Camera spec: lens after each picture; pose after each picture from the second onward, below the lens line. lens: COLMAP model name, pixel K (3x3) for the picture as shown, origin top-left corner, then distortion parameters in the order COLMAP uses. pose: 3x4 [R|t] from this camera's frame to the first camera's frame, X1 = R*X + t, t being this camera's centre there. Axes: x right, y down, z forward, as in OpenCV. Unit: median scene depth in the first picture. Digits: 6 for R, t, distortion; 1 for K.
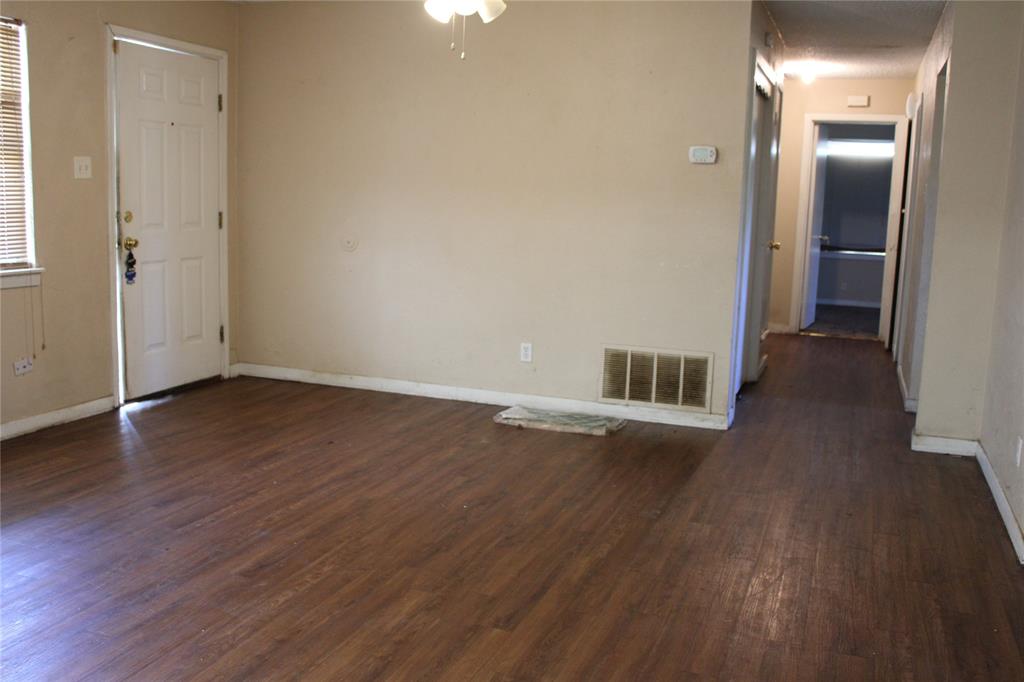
lens RADIAL K [[974.6, 0, 512.0], [0, 974.6, 341.0], [0, 0, 1]] dist [-0.144169, 0.173526]
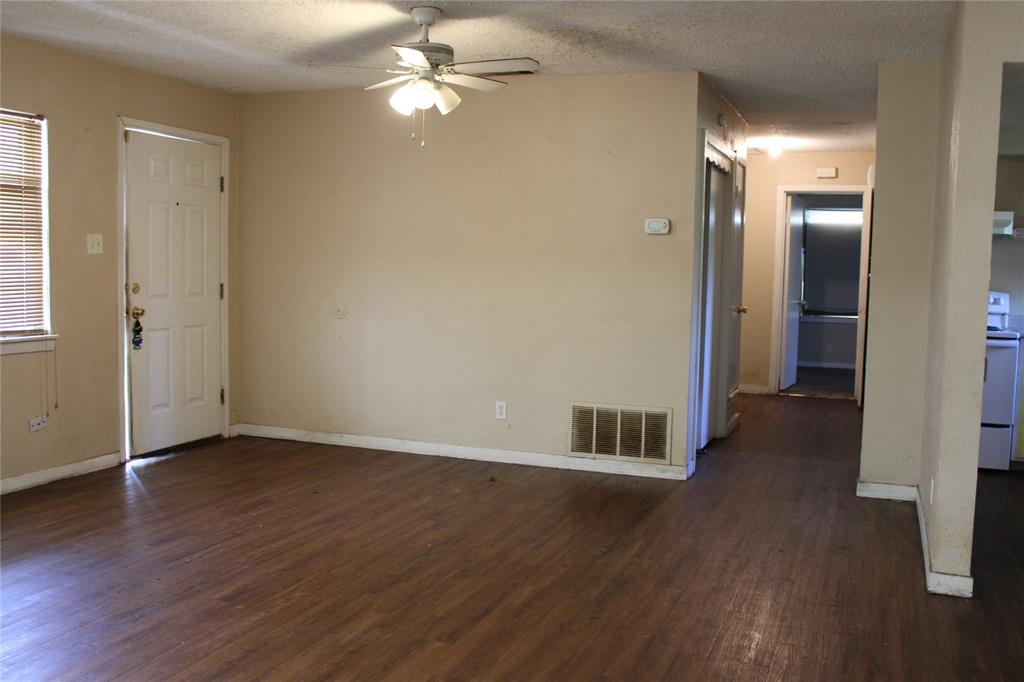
lens RADIAL K [[974.6, 0, 512.0], [0, 974.6, 341.0], [0, 0, 1]] dist [-0.144169, 0.173526]
pose [[0.999778, -0.010170, -0.018473, 0.056733], [0.008795, 0.997293, -0.073001, 0.016411], [0.019165, 0.072822, 0.997161, -0.095233]]
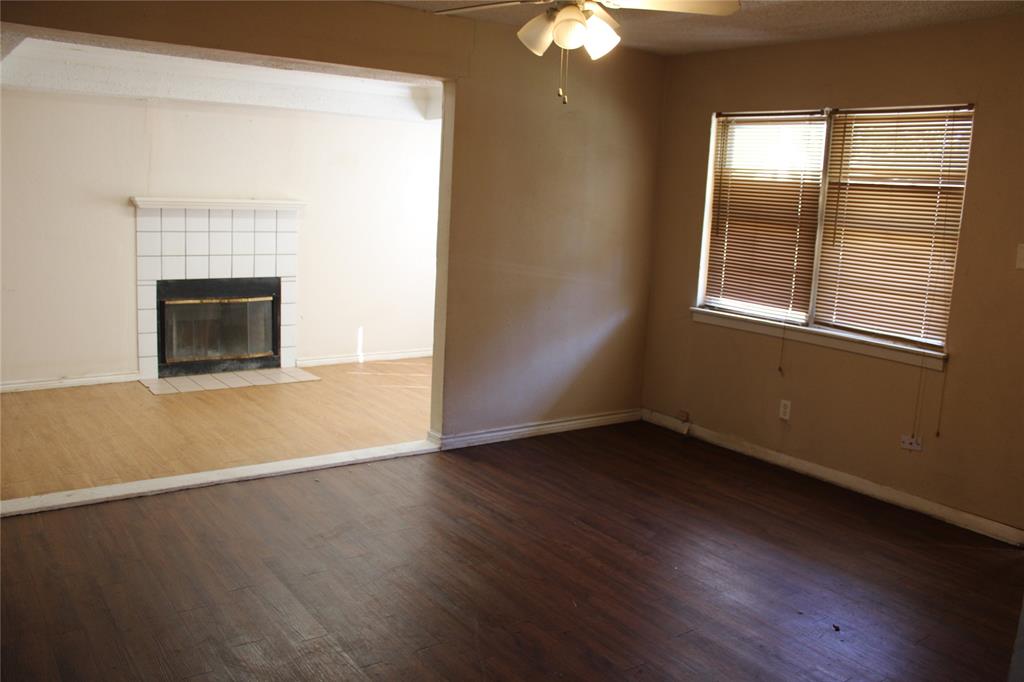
lens RADIAL K [[836.6, 0, 512.0], [0, 836.6, 341.0], [0, 0, 1]] dist [-0.171517, 0.157501]
pose [[-0.553456, 0.087918, -0.828225, 0.436495], [-0.192611, 0.953946, 0.229975, -0.195937], [0.810301, 0.286806, -0.511033, 1.067421]]
